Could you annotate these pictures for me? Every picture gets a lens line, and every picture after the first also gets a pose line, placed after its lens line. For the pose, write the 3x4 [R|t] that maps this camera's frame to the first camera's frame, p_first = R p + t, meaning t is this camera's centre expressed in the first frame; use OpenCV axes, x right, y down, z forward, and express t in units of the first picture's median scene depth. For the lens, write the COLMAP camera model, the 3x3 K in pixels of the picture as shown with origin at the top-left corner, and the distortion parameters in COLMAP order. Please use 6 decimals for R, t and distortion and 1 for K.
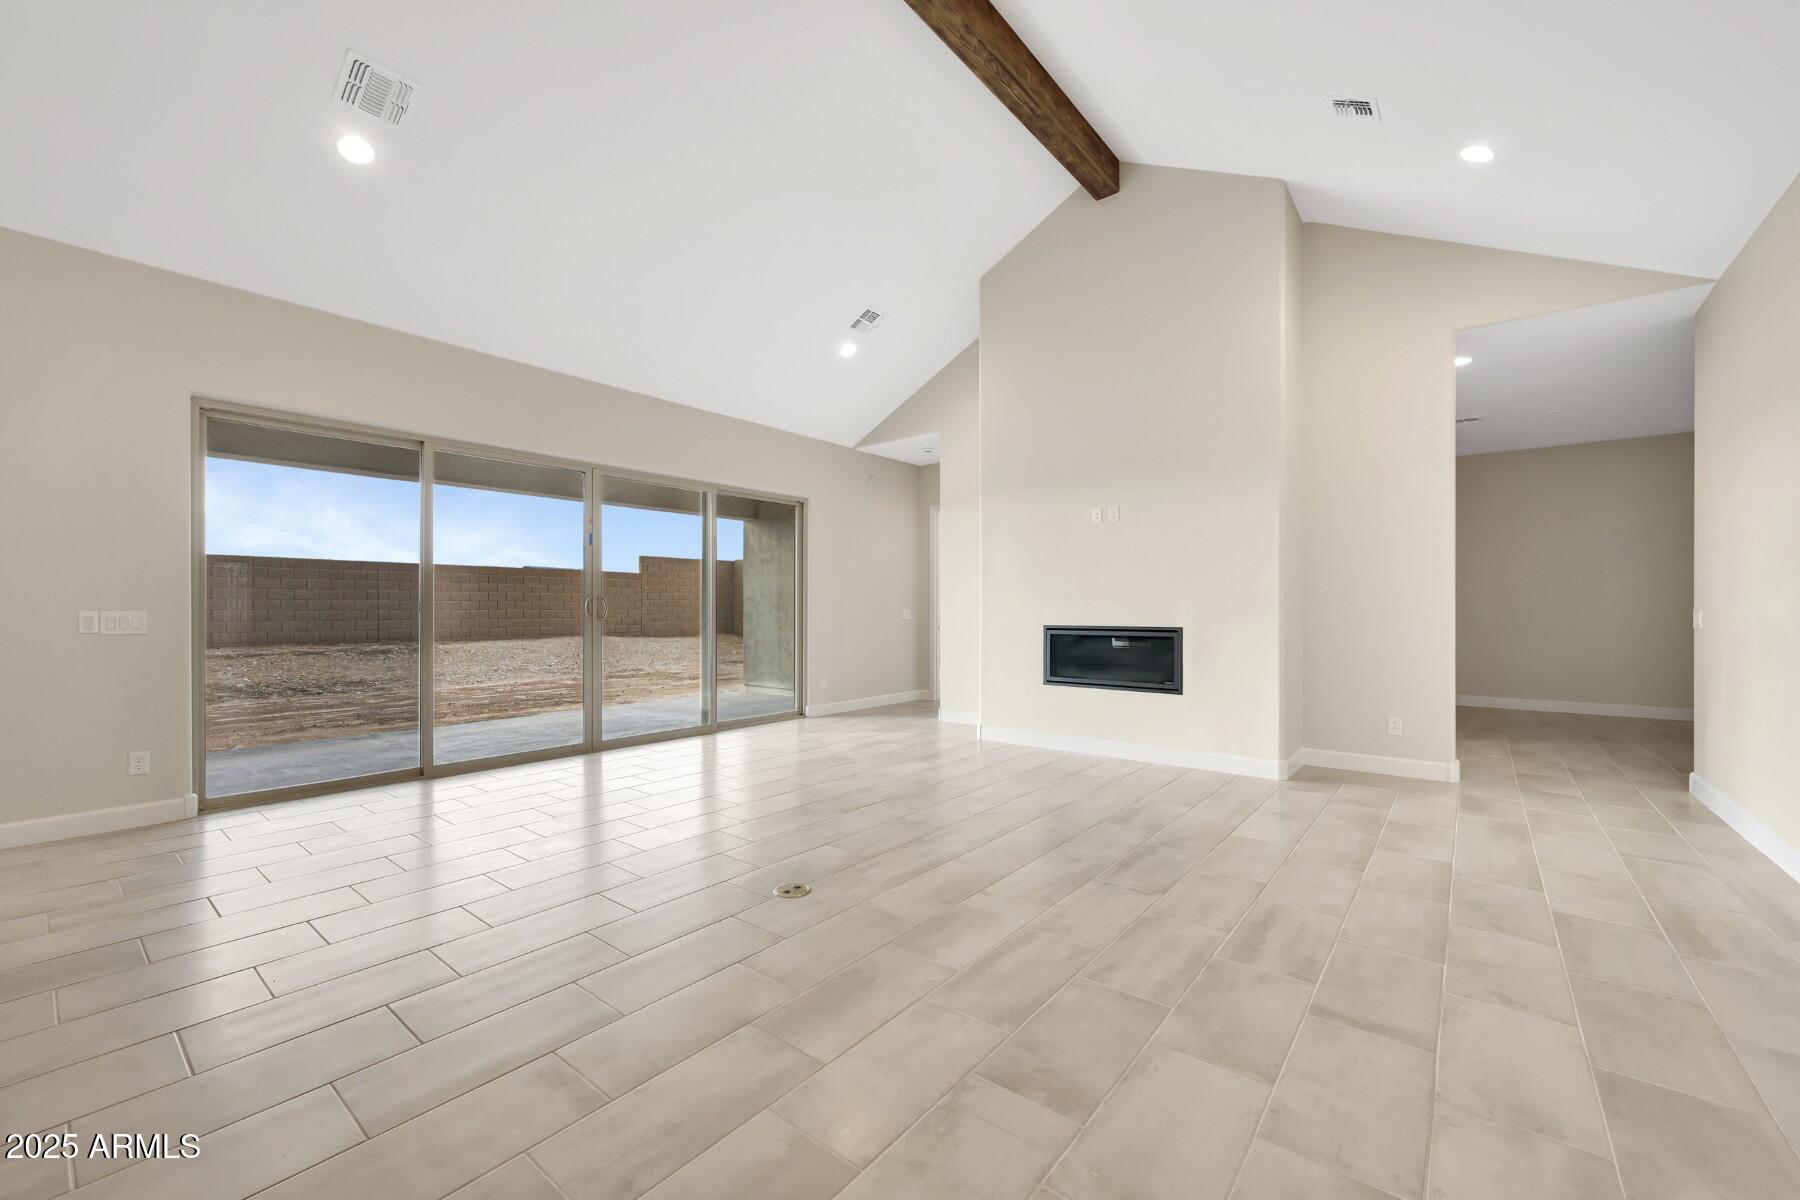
lens RADIAL K [[706.9, 0, 908.1], [0, 706.9, 608.7], [0, 0, 1]] dist [0.000513, 0.000785]
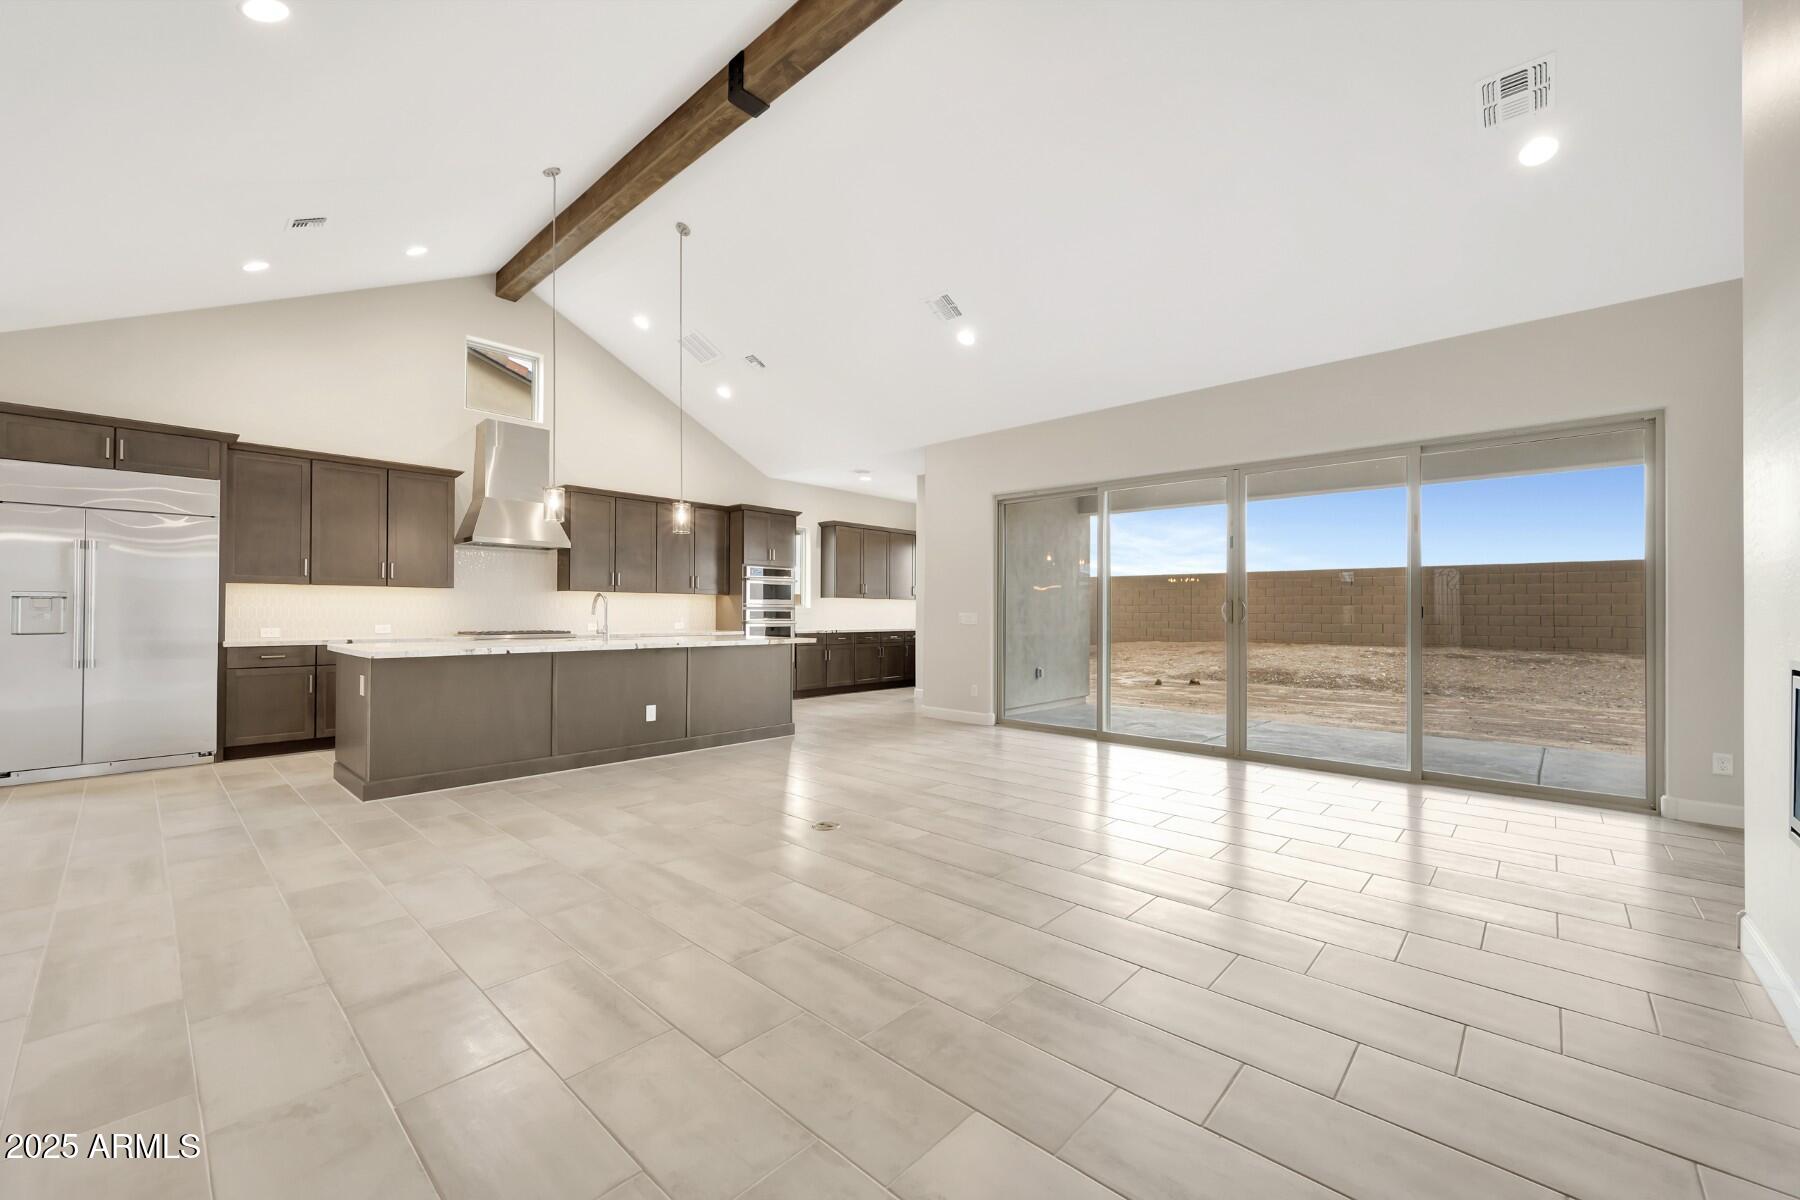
lens RADIAL K [[706.9, 0, 908.1], [0, 706.9, 608.7], [0, 0, 1]] dist [0.000513, 0.000785]
pose [[-0.057657, -0.003992, -0.998328, 0.617425], [-0.002981, 0.999988, -0.003827, -0.000289], [0.998332, 0.002755, -0.057668, 0.665075]]
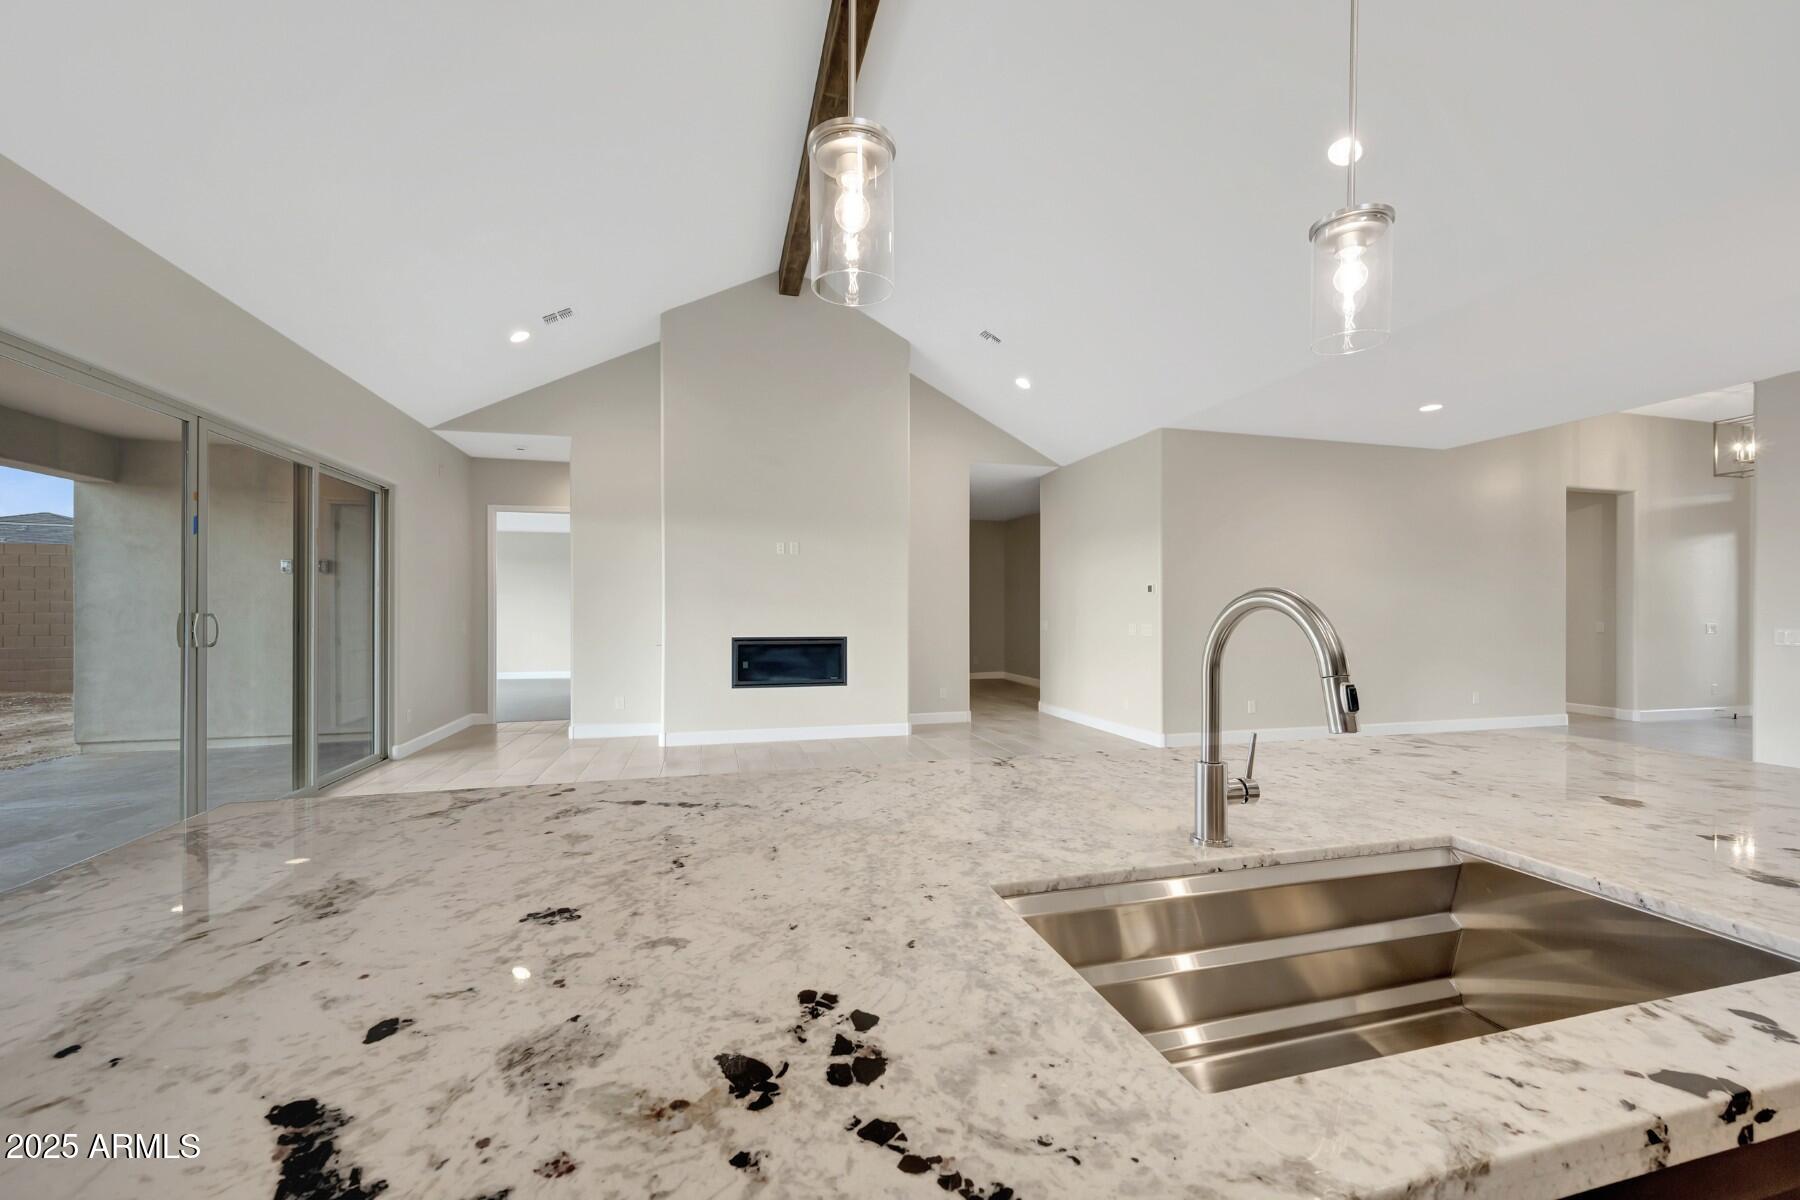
lens RADIAL K [[706.9, 0, 908.1], [0, 706.9, 608.7], [0, 0, 1]] dist [0.000513, 0.000785]
pose [[0.589034, 0.004491, 0.808096, -0.640741], [-0.001680, 0.999989, -0.004333, -0.021555], [-0.808106, 0.001195, 0.589035, 0.090299]]
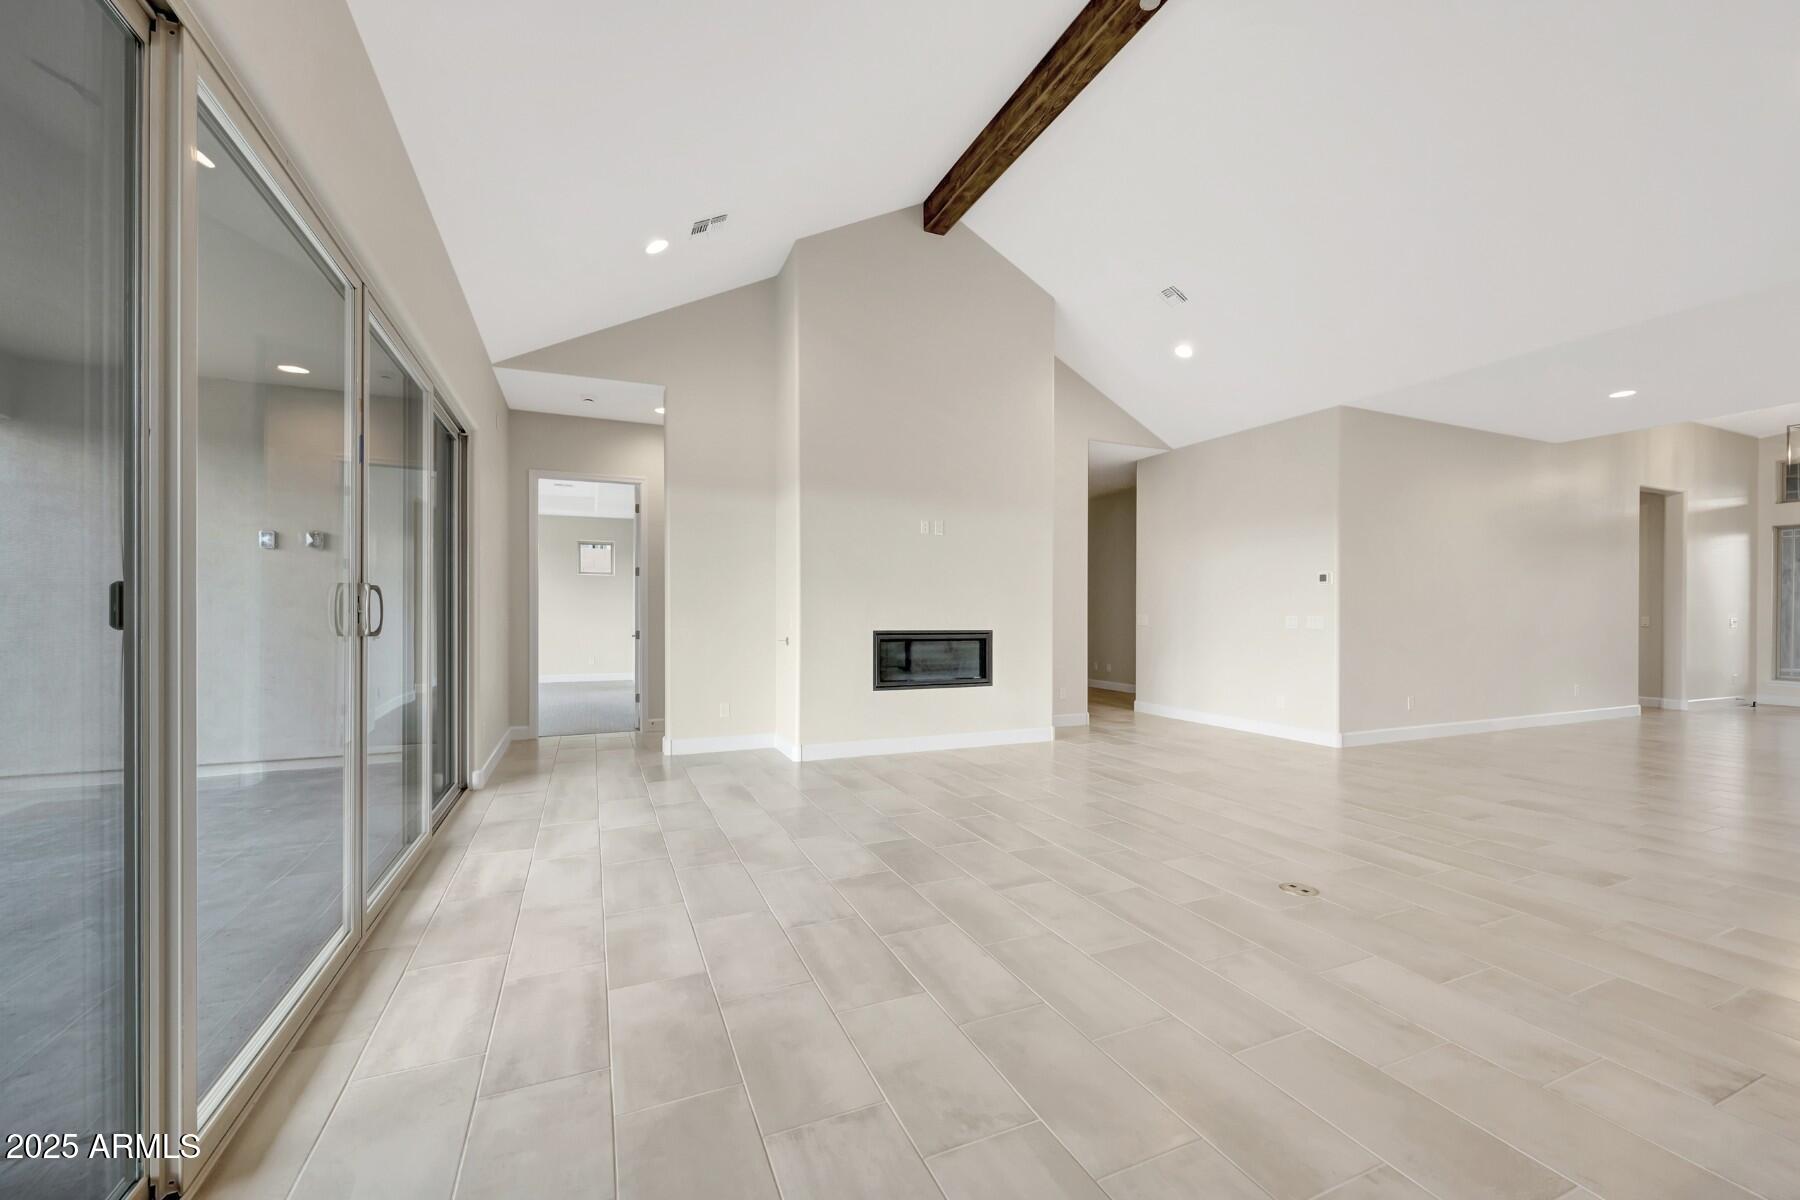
lens RADIAL K [[706.9, 0, 908.1], [0, 706.9, 608.7], [0, 0, 1]] dist [0.000513, 0.000785]
pose [[0.463747, 0.004736, 0.885955, -0.730473], [-0.005106, 0.999983, -0.002672, -0.005352], [-0.885953, -0.003285, 0.463764, 0.556664]]
